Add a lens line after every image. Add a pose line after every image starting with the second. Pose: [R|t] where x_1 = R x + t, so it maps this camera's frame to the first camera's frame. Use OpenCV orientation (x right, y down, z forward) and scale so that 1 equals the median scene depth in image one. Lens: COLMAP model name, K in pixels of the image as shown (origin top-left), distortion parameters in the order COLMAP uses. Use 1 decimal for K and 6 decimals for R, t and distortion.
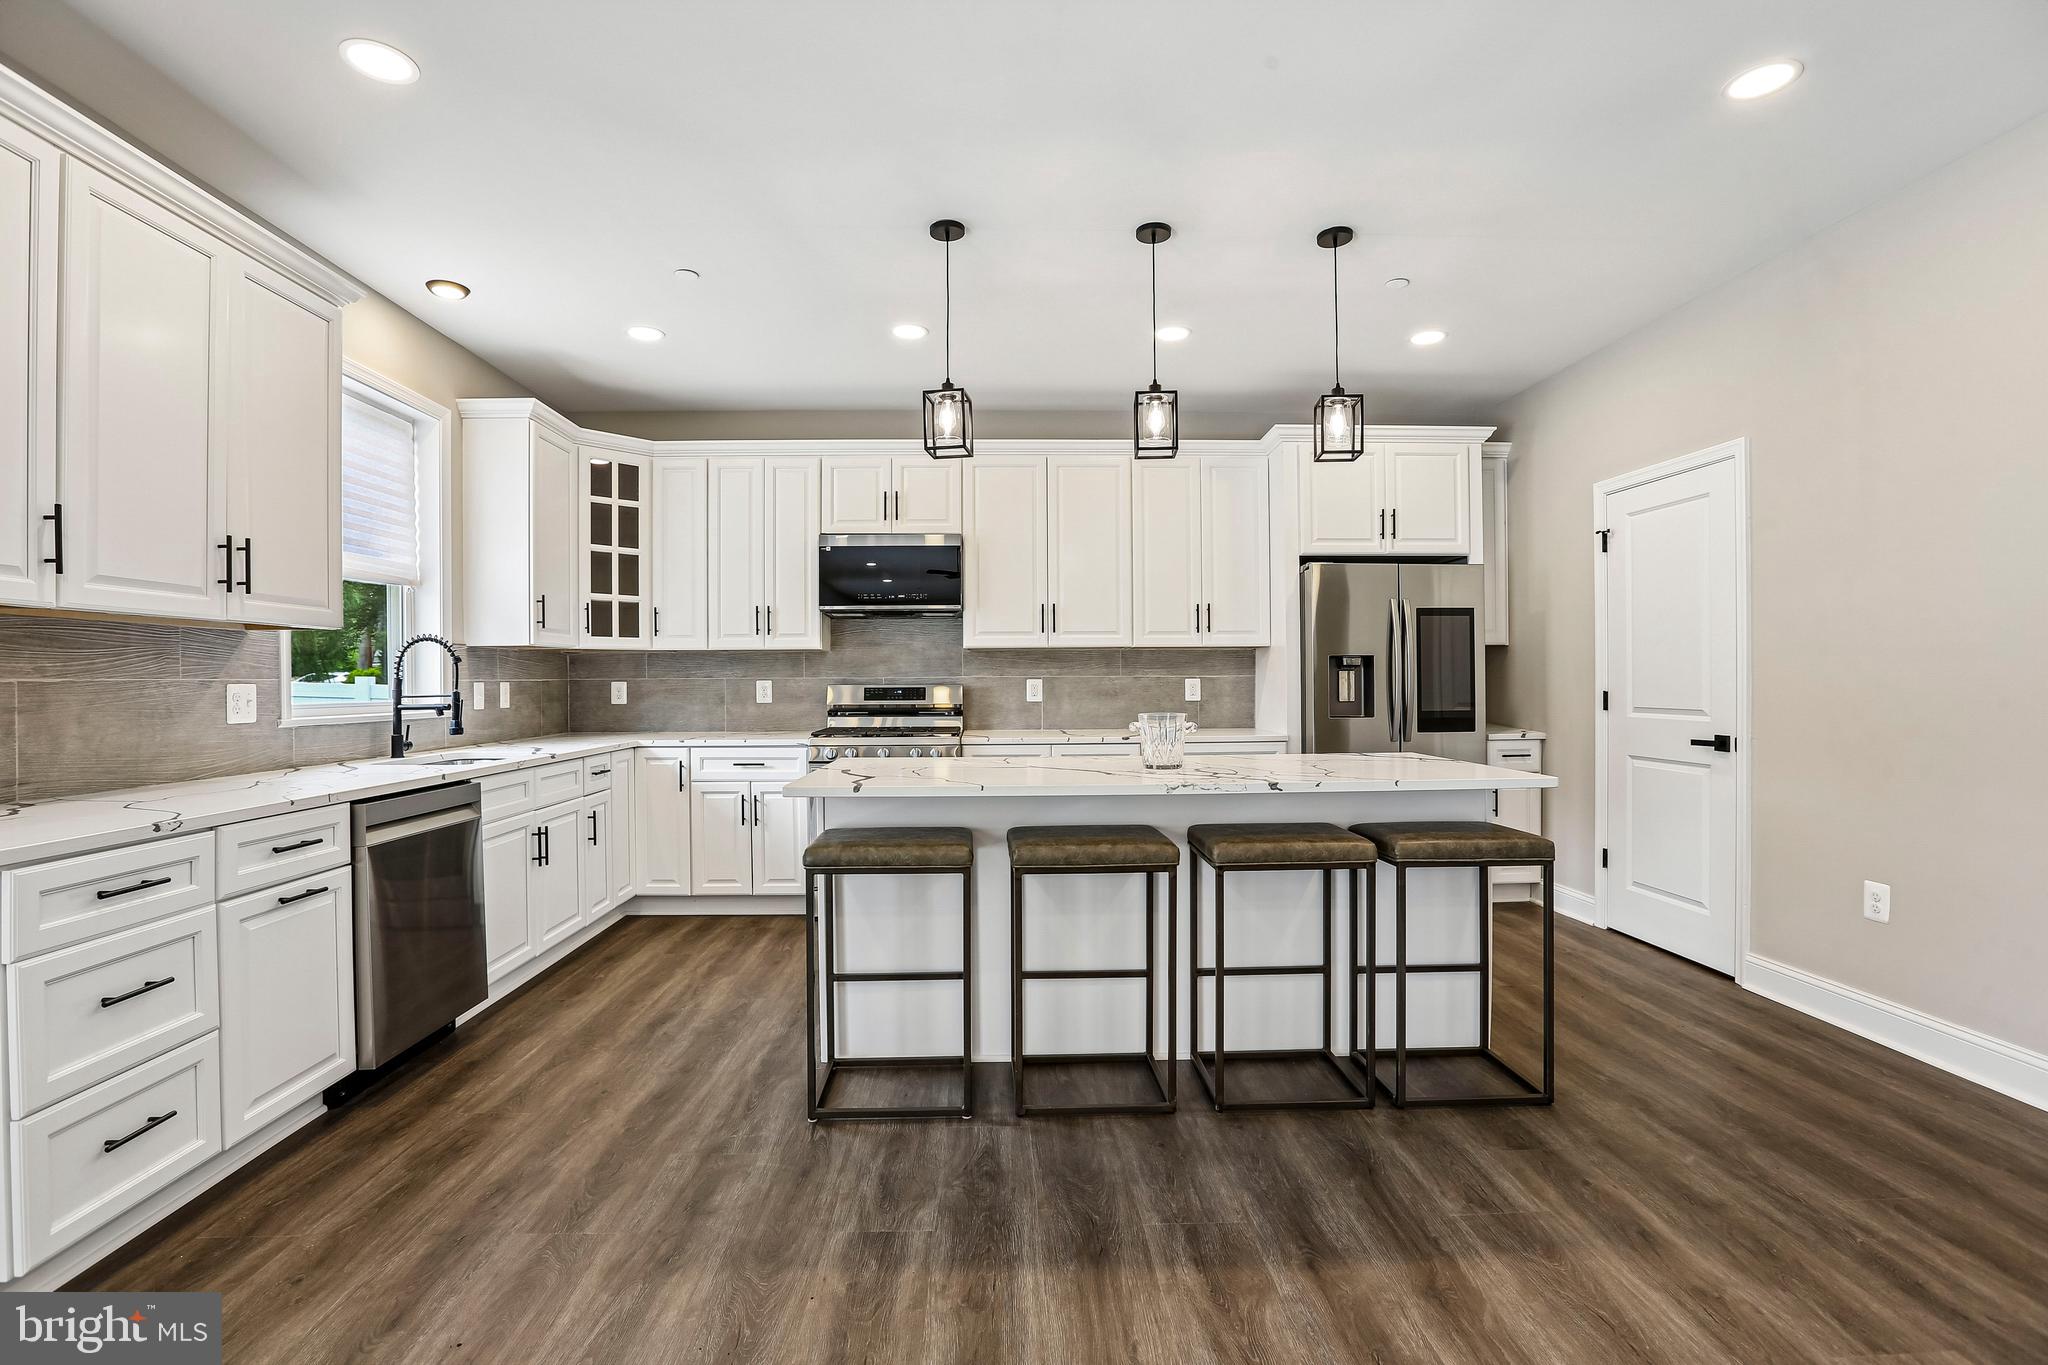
lens RADIAL K [[927.0, 0, 1000.7], [0, 927.0, 680.8], [0, 0, 1]] dist [-0.044560, 0.011217]
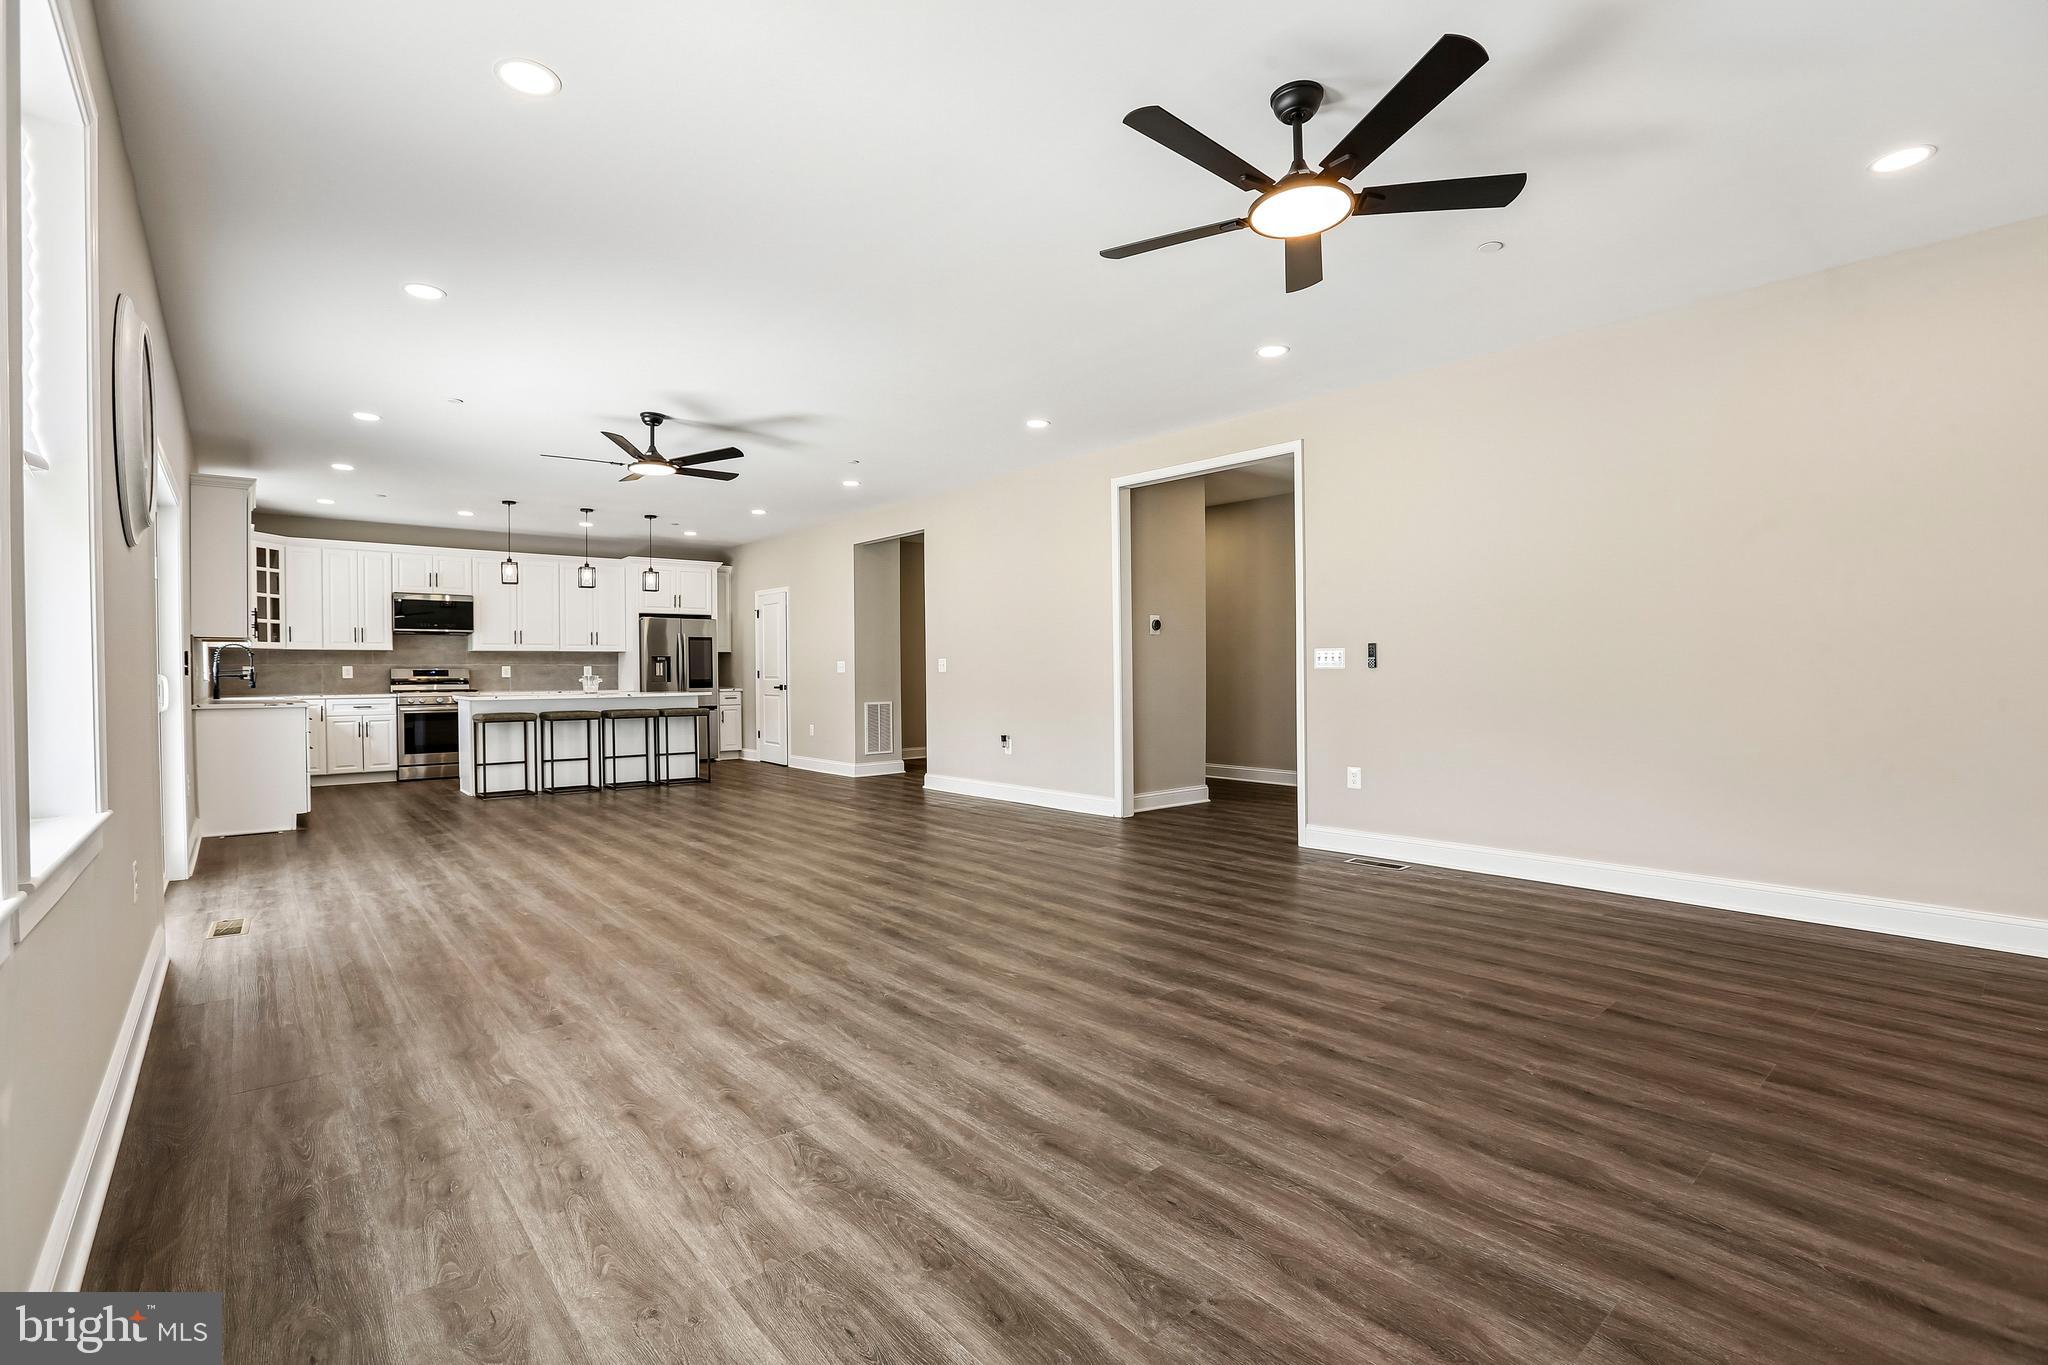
lens RADIAL K [[927.0, 0, 1014.3], [0, 927.0, 678.6], [0, 0, 1]] dist [-0.044560, 0.011217]
pose [[0.767198, -0.003580, 0.641401, -0.434239], [0.000492, 0.999987, 0.004993, 0.017925], [-0.641411, -0.003515, 0.767190, -1.373102]]
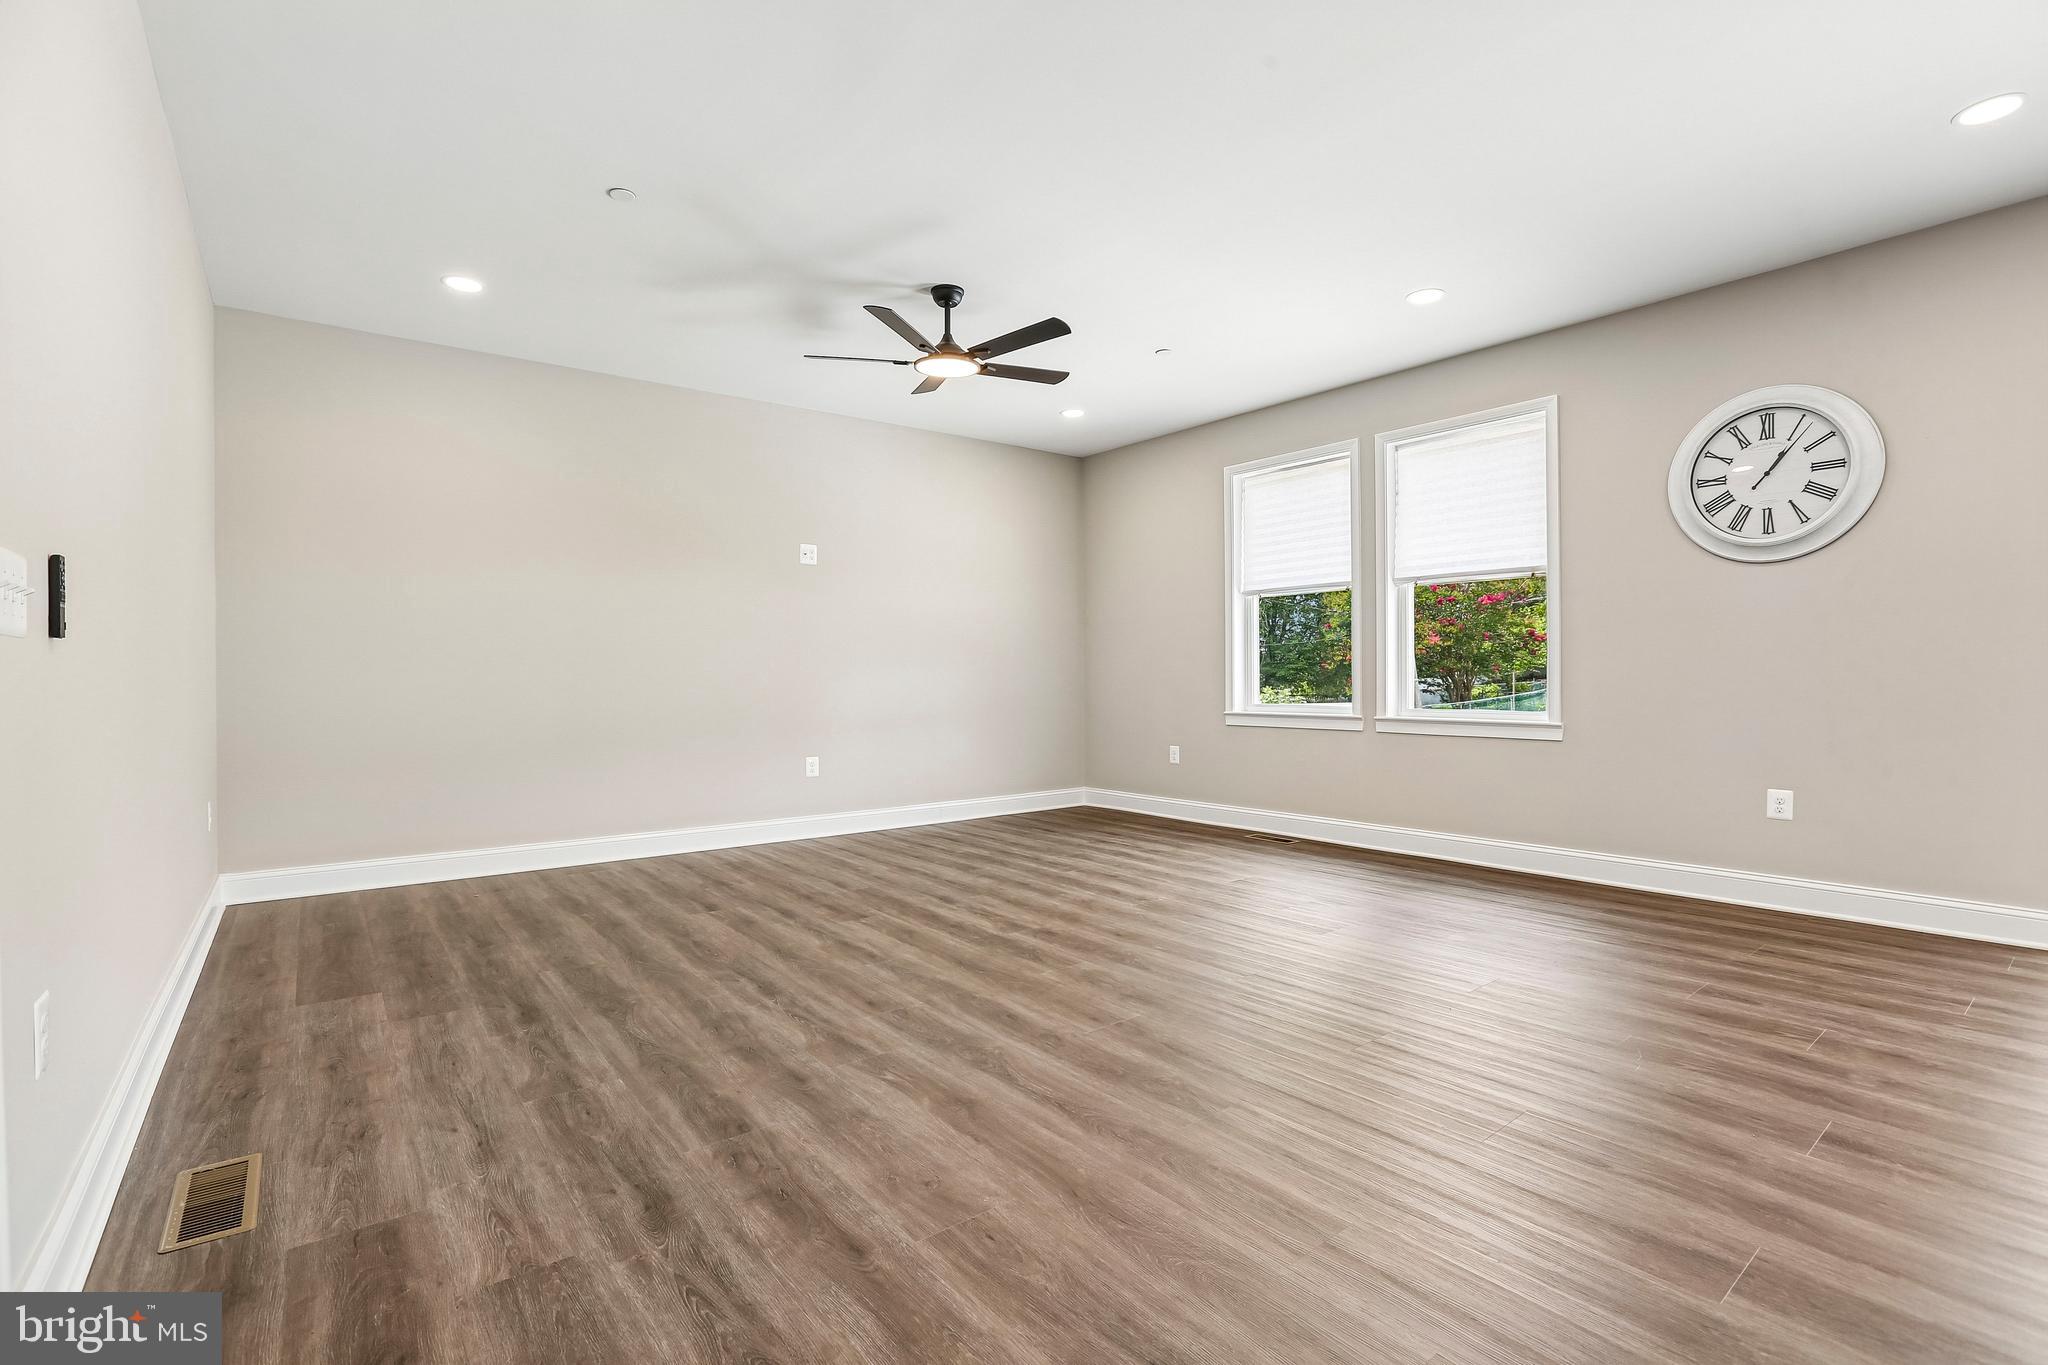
lens RADIAL K [[927.0, 0, 1000.9], [0, 927.0, 676.9], [0, 0, 1]] dist [-0.044560, 0.011217]
pose [[-0.805765, 0.011014, -0.592133, 0.539820], [0.013840, 0.999904, -0.000235, 0.028497], [0.592074, -0.008385, -0.805840, -0.321134]]
